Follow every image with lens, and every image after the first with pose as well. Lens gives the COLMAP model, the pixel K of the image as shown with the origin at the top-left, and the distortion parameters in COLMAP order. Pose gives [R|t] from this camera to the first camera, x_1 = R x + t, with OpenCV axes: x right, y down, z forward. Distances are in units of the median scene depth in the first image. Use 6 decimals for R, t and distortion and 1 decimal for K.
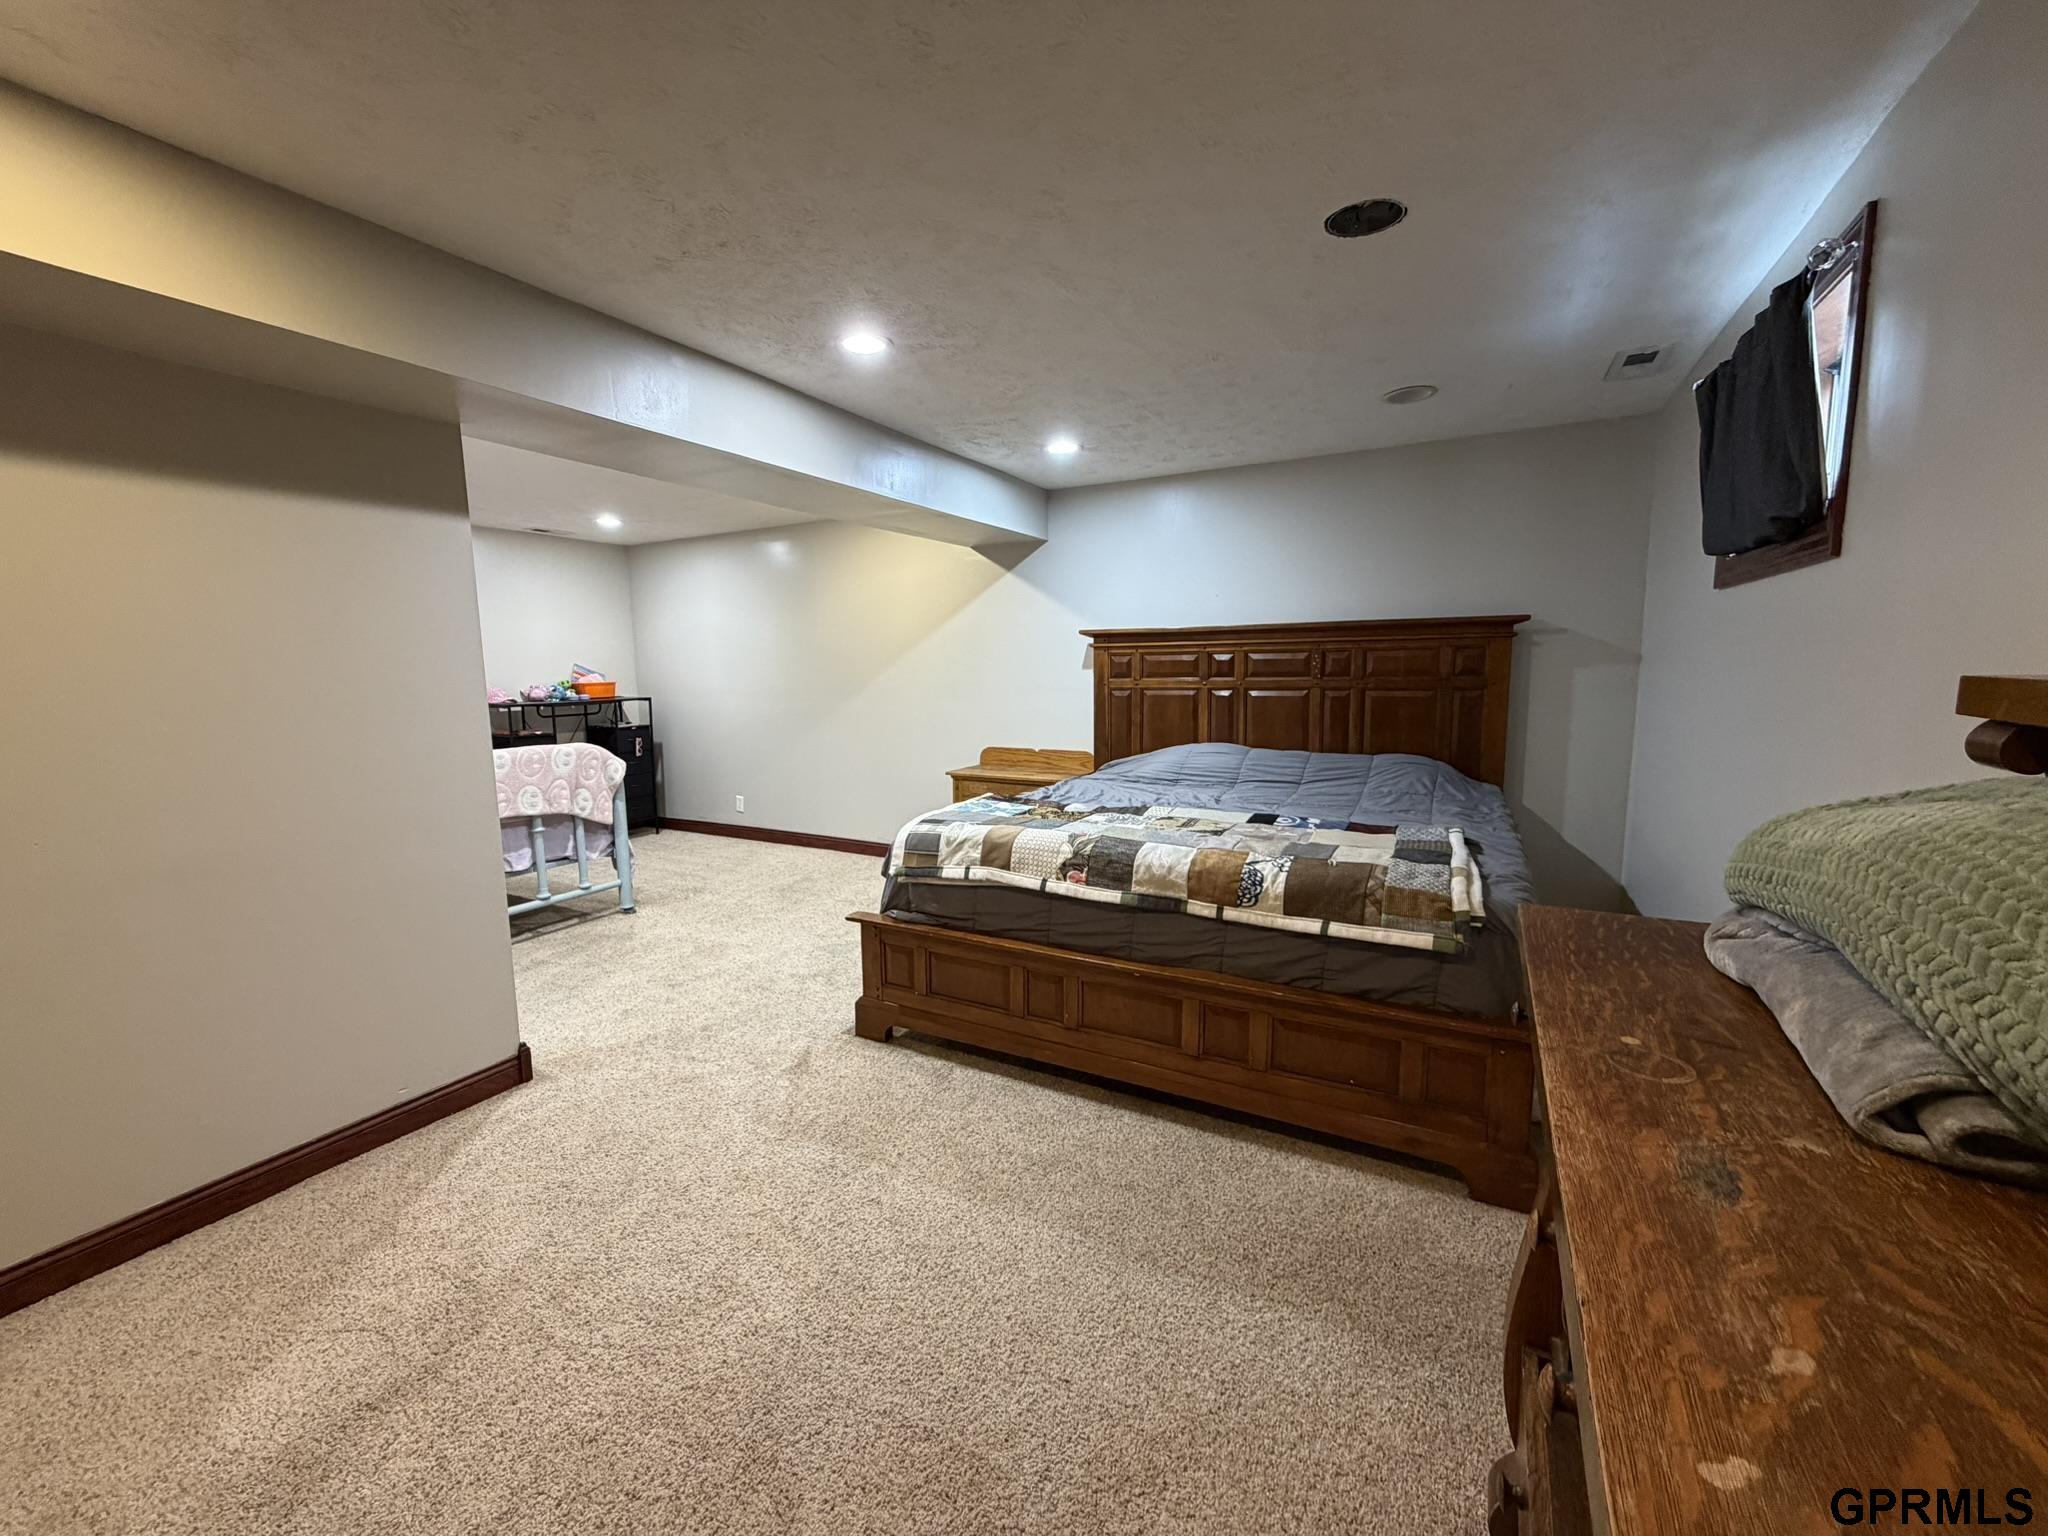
lens RADIAL K [[813.8, 0, 1016.1], [0, 813.8, 771.4], [0, 0, 1]] dist [0.001194, -0.000085]
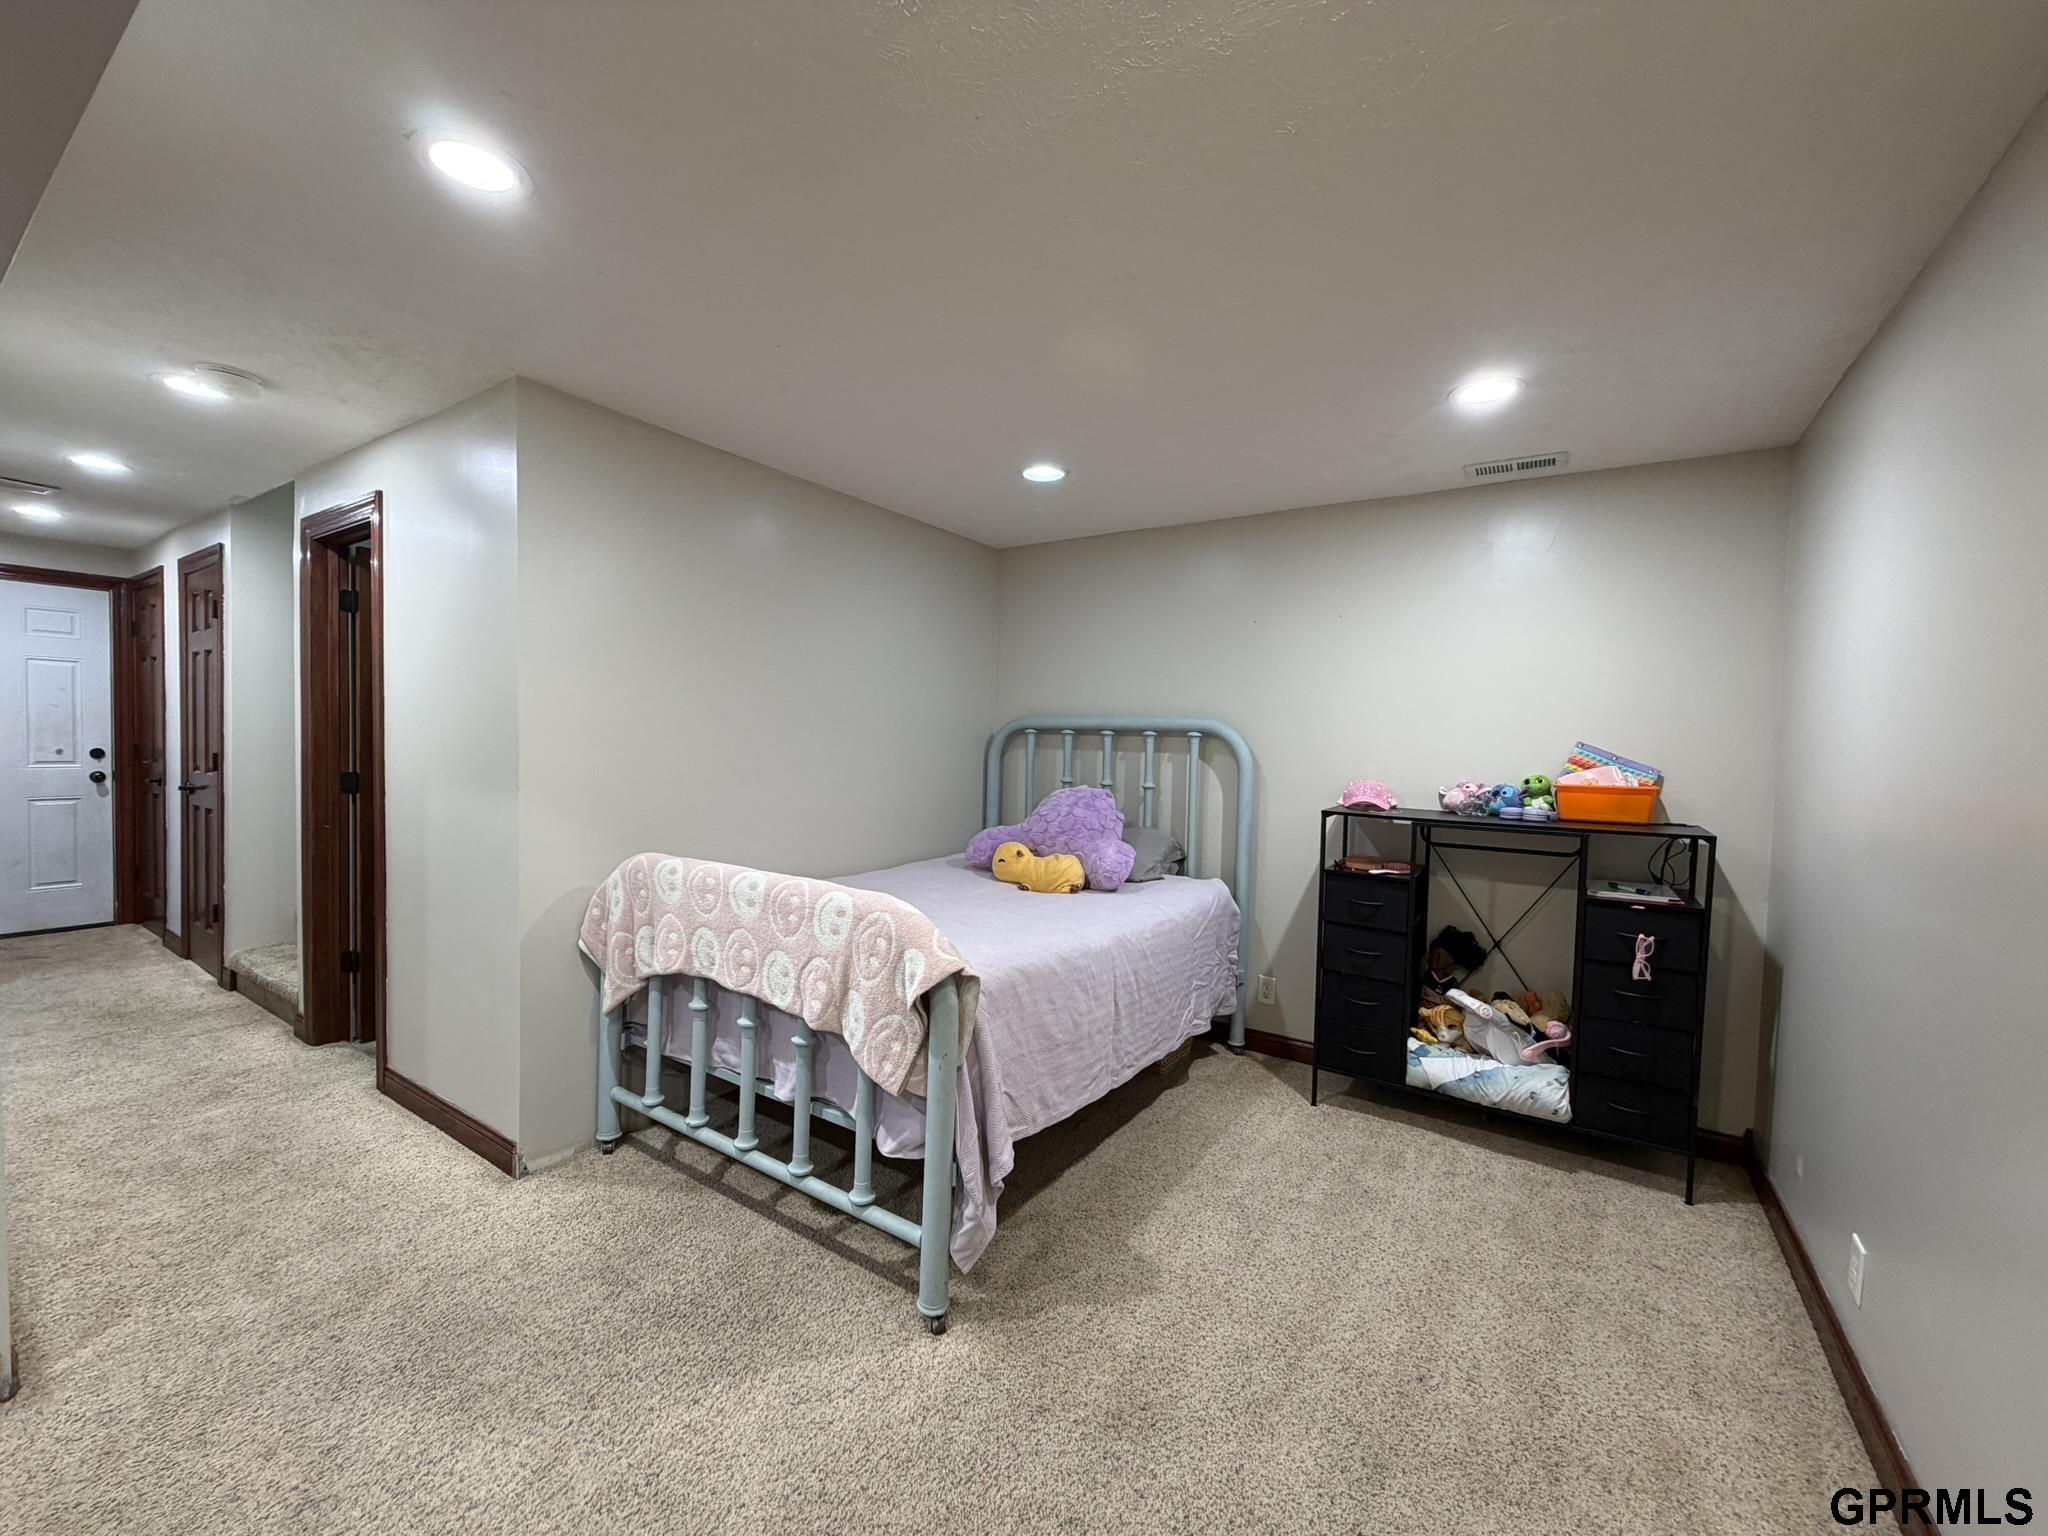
lens RADIAL K [[813.8, 0, 1016.1], [0, 813.8, 771.4], [0, 0, 1]] dist [0.001194, -0.000085]
pose [[-0.086826, 0.050482, -0.994944, -0.063098], [-0.158650, 0.985269, 0.063836, -0.101072], [0.983510, 0.163390, -0.077538, 0.769096]]
